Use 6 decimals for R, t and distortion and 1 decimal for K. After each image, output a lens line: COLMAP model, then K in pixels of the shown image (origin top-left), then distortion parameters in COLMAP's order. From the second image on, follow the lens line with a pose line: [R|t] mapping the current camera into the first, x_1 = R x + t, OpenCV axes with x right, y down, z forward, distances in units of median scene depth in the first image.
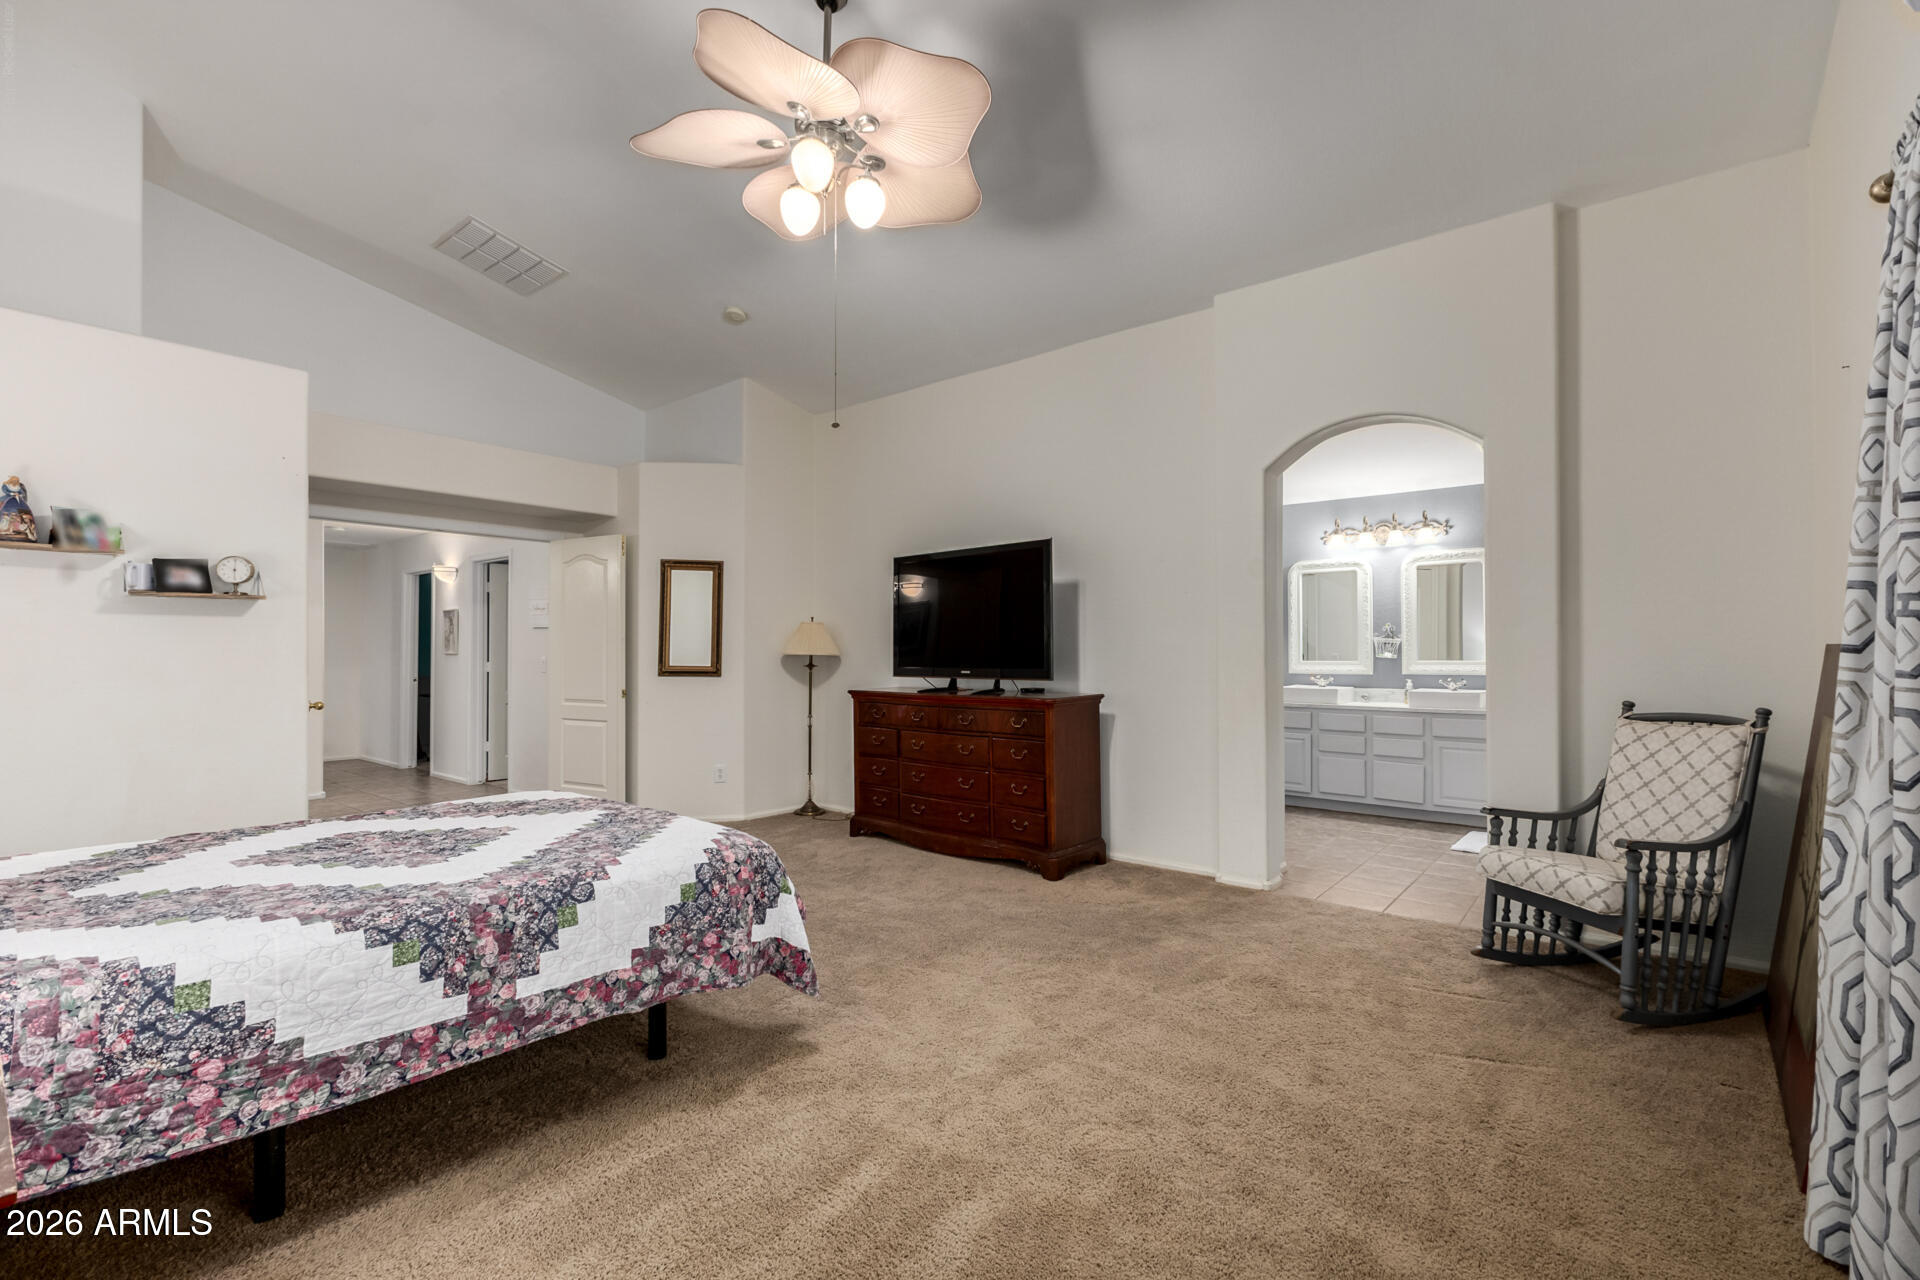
lens RADIAL K [[839.7, 0, 997.8], [0, 839.7, 638.5], [0, 0, 1]] dist [0.014233, -0.004921]
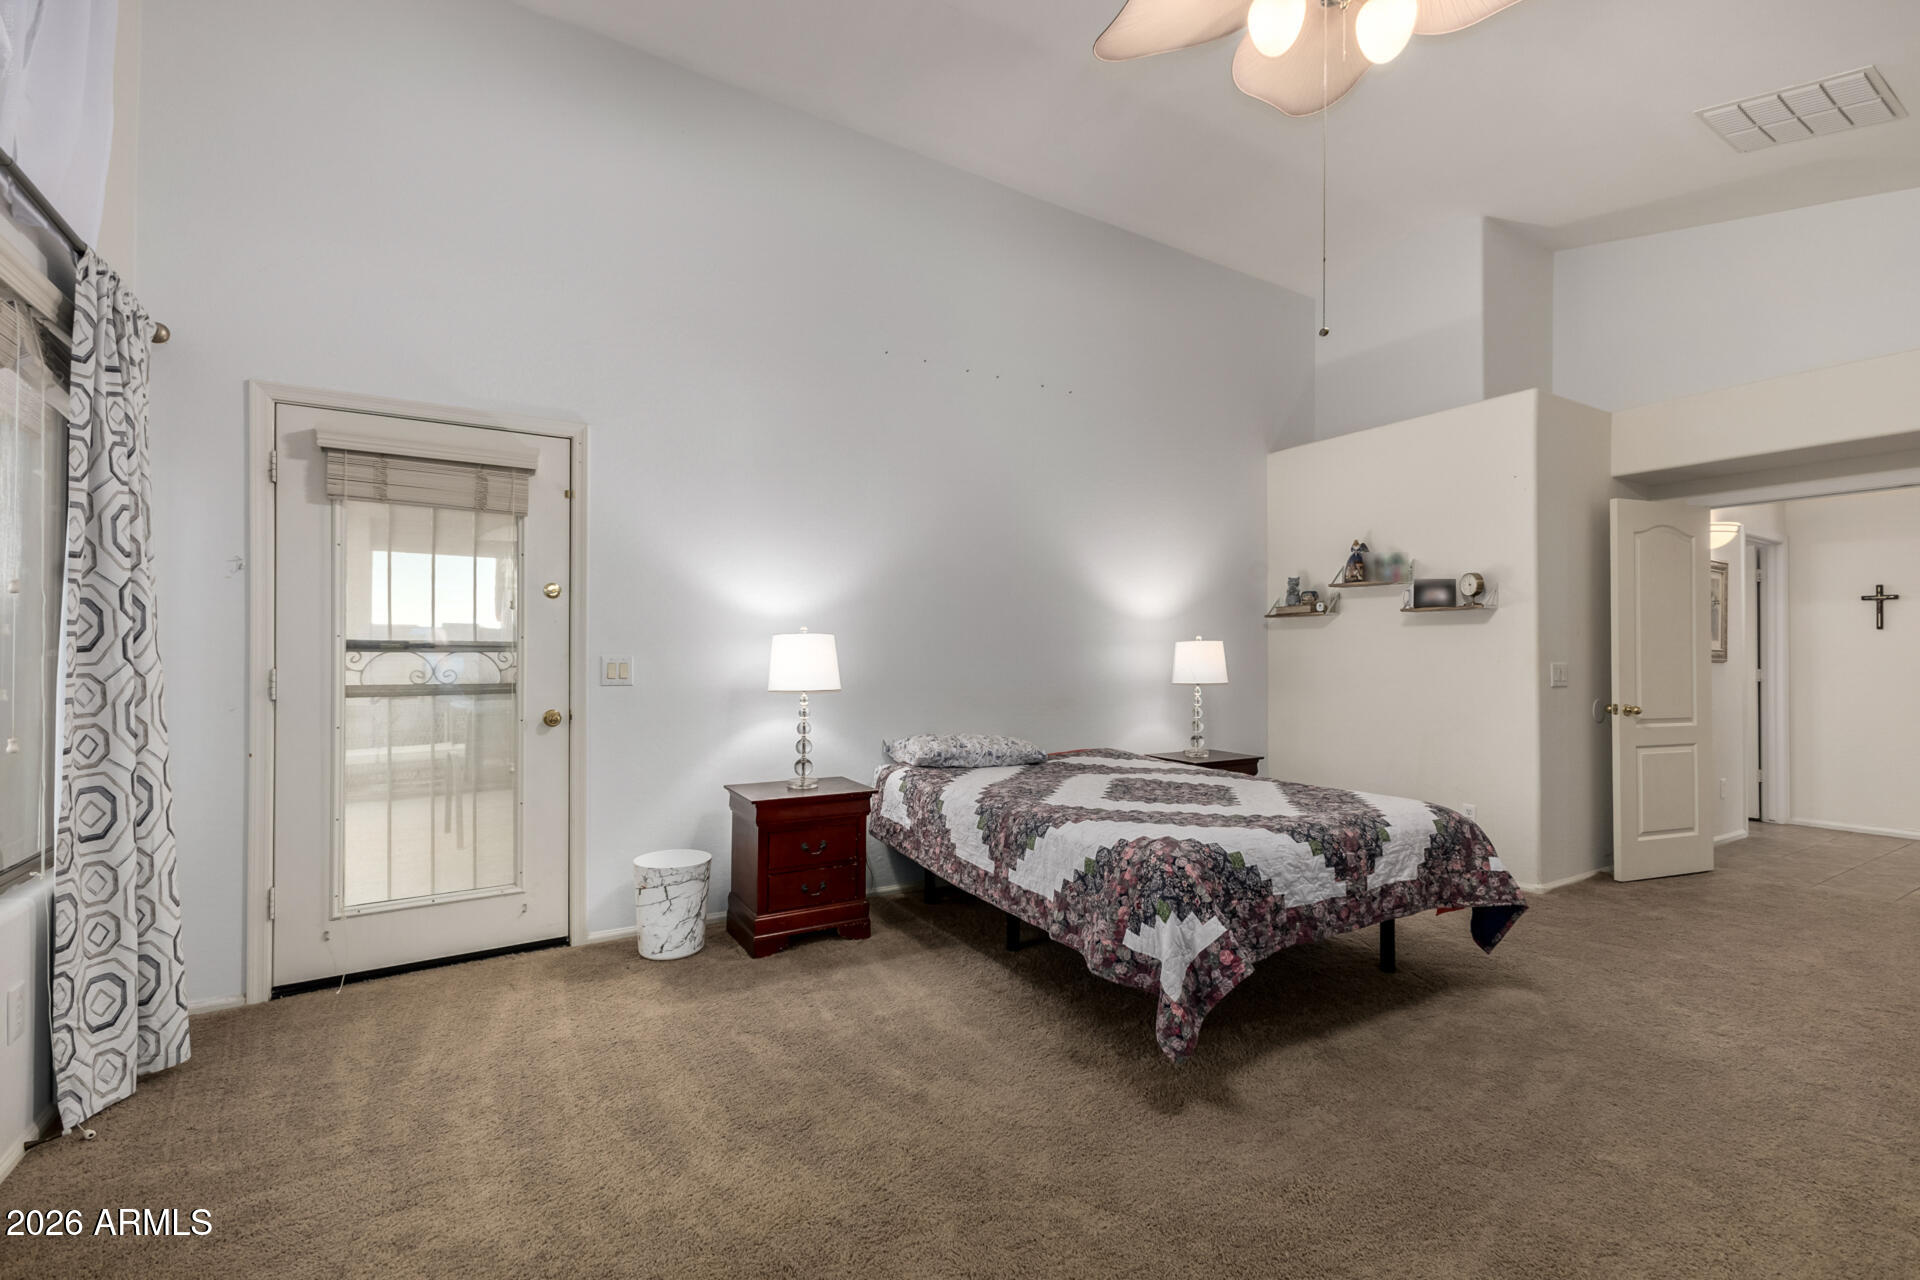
lens RADIAL K [[839.7, 0, 961.1], [0, 839.7, 646.7], [0, 0, 1]] dist [0.014233, -0.004921]
pose [[-0.349333, -0.006705, -0.936975, 0.847985], [0.009112, 0.999903, -0.010553, 0.020463], [0.936955, -0.012224, -0.349237, 1.399756]]
